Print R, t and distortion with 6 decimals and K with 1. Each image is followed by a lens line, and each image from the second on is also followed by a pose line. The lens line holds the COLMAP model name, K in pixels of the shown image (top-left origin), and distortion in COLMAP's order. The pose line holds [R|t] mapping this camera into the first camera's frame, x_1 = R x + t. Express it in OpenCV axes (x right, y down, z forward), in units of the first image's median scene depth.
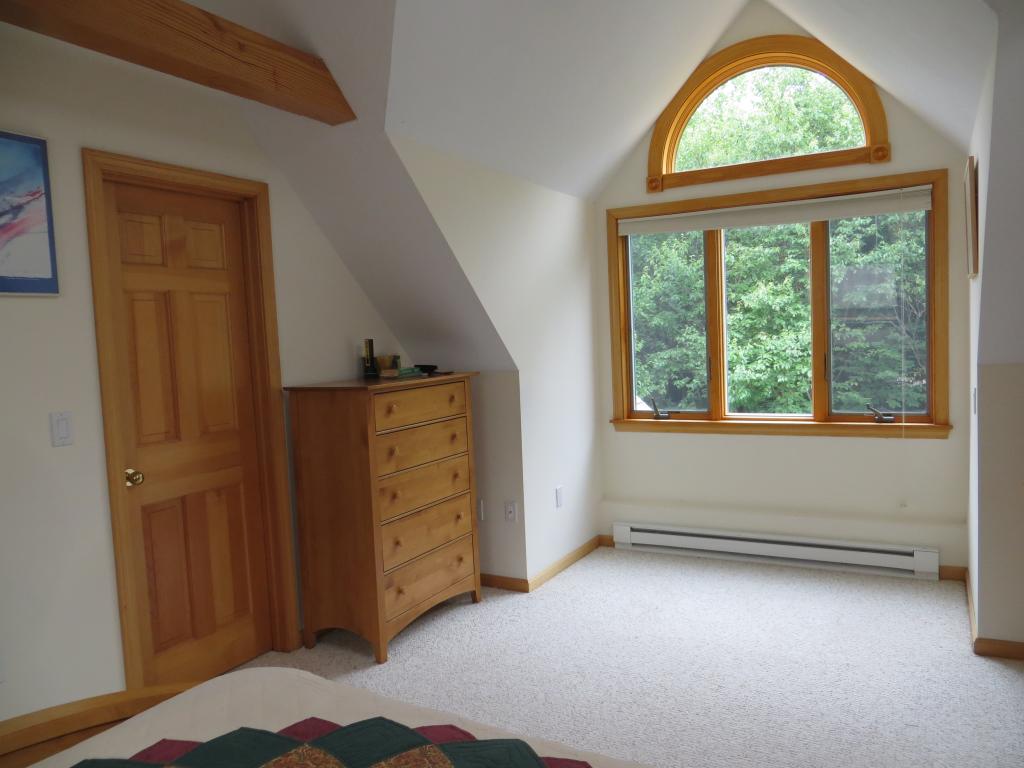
lens RADIAL K [[773.4, 0, 518.0], [0, 773.4, 387.4], [0, 0, 1]] dist [-0.010123, 0.001669]
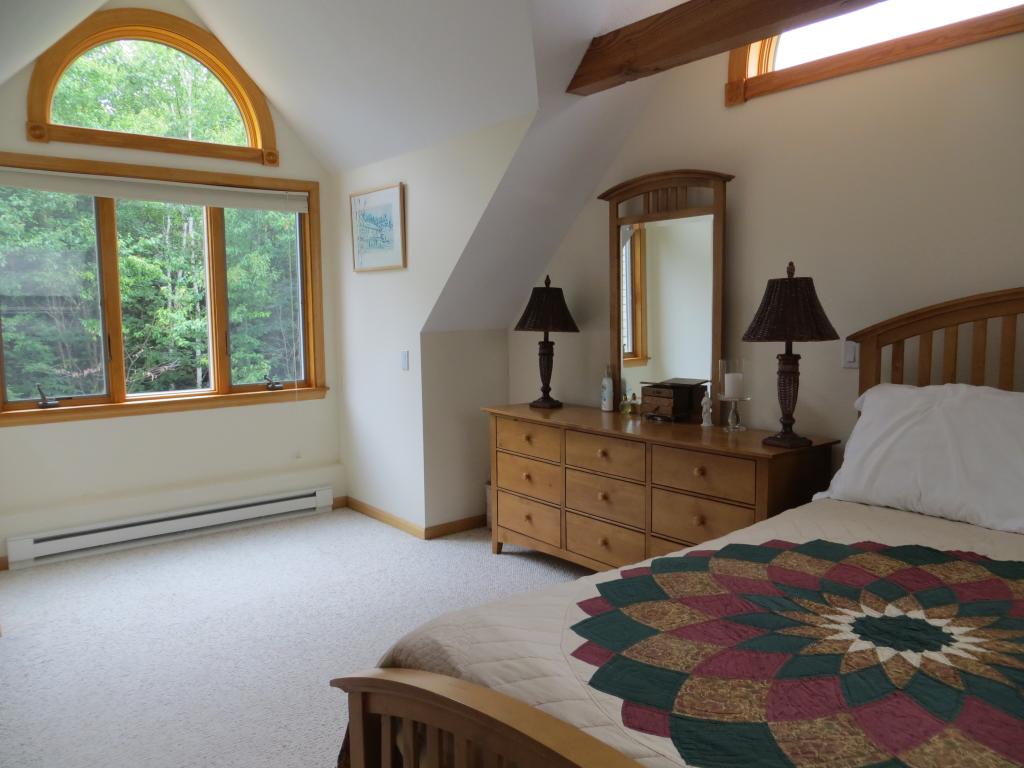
lens RADIAL K [[773.4, 0, 518.0], [0, 773.4, 387.4], [0, 0, 1]] dist [-0.010123, 0.001669]
pose [[0.387938, -0.058208, 0.919846, -0.451162], [0.058586, 0.997543, 0.038416, 0.018087], [-0.919822, 0.038987, 0.390395, 0.205928]]
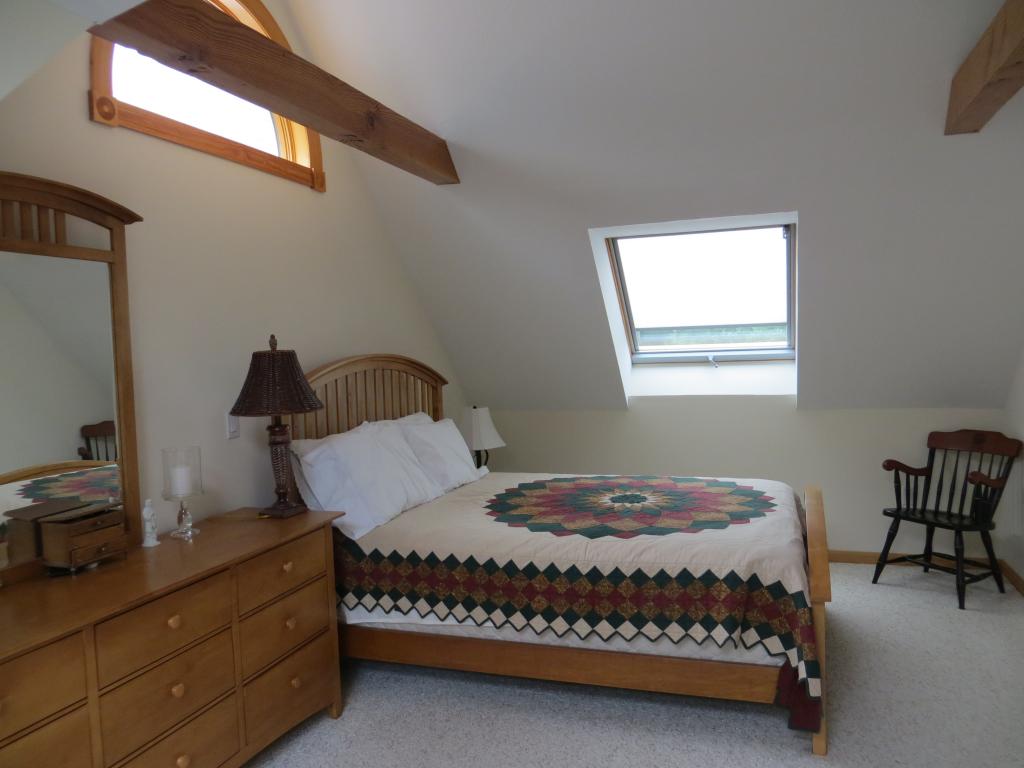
lens RADIAL K [[760.4, 0, 512.0], [0, 760.4, 384.0], [0, 0, 1]] dist [-0.002620, 0.049203]
pose [[-0.984333, 0.091440, -0.150754, 0.151903], [0.074823, 0.990837, 0.112442, -0.066601], [0.159654, 0.099401, -0.982156, 0.932546]]
